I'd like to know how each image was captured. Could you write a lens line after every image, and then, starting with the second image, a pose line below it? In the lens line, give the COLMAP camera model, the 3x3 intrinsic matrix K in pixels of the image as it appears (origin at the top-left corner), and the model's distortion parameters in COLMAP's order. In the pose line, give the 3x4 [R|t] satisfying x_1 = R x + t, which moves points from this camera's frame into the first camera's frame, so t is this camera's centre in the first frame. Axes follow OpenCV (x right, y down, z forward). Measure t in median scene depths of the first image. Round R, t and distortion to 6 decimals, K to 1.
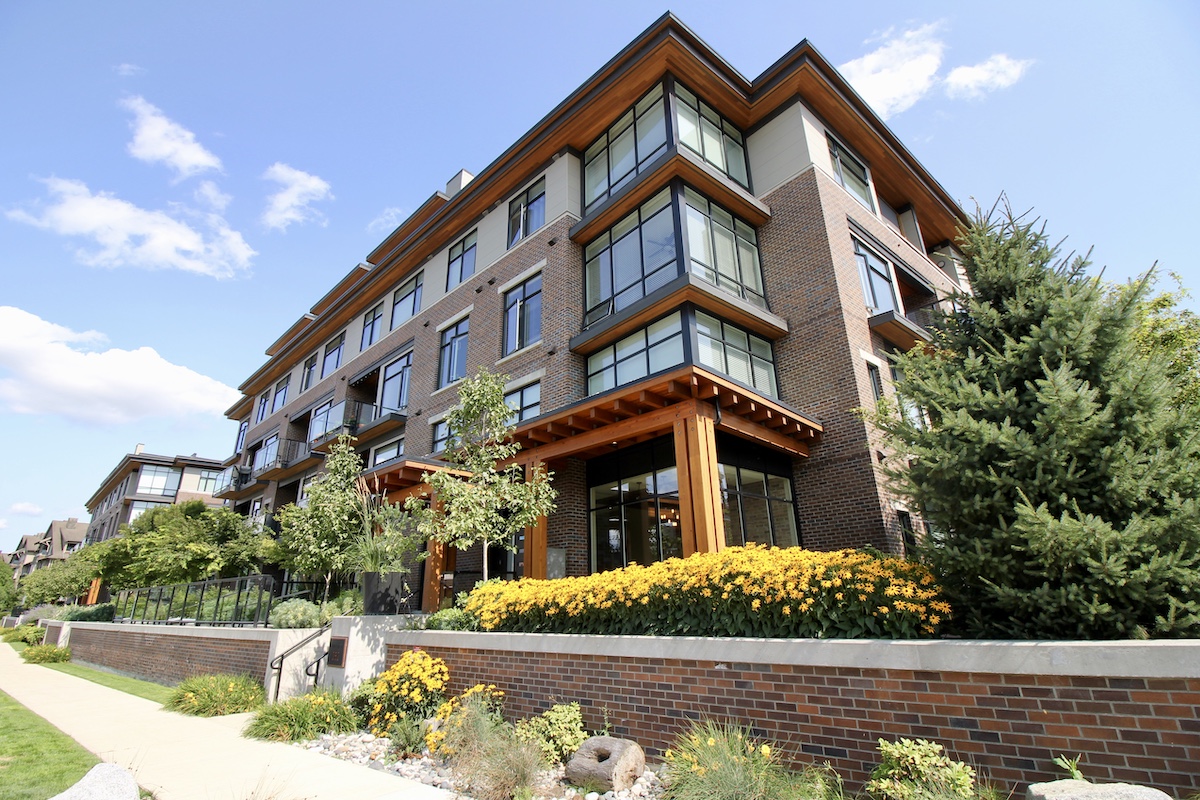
lens RADIAL K [[571.3, 0, 591.7], [0, 571.3, 393.8], [0, 0, 1]] dist [-0.002208, -0.001166]
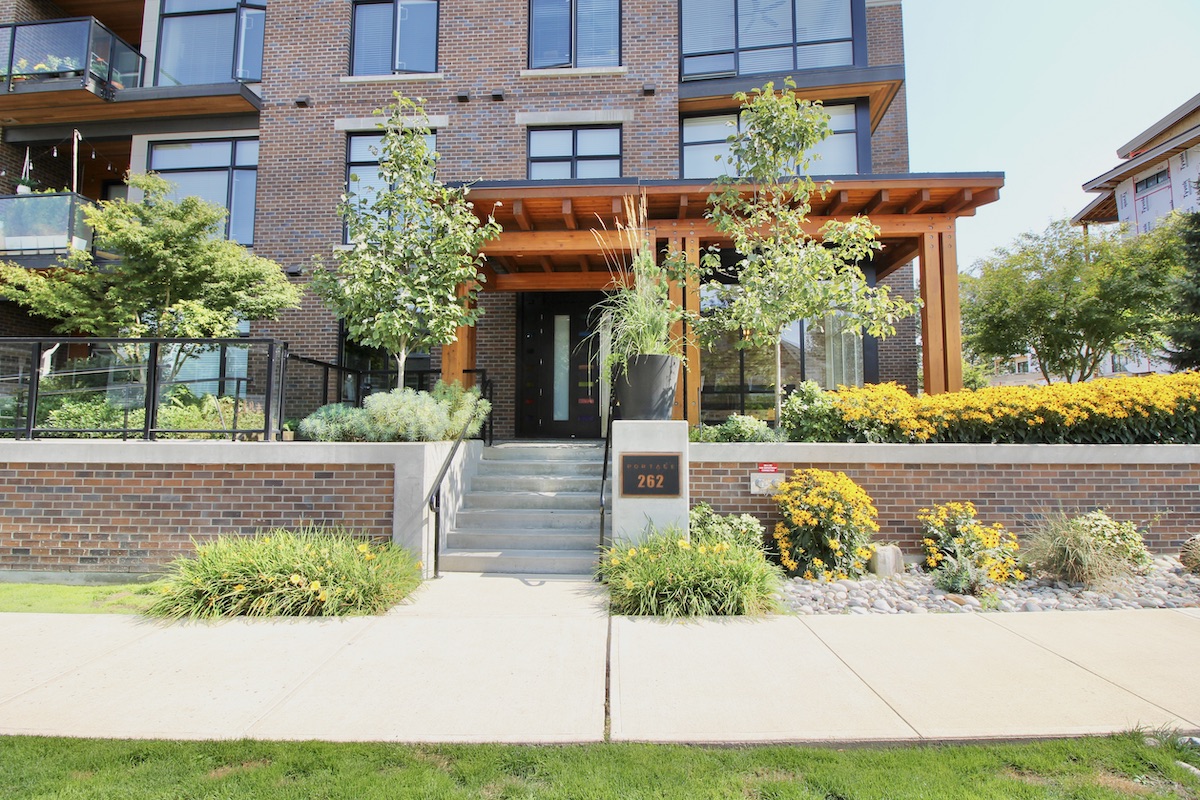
lens RADIAL K [[571.3, 0, 591.7], [0, 571.3, 393.8], [0, 0, 1]] dist [-0.002208, -0.001166]
pose [[0.746914, 0.060499, 0.662163, -0.763257], [-0.244520, 0.951062, 0.188922, 0.227440], [-0.618328, -0.303021, 0.725154, 0.528355]]
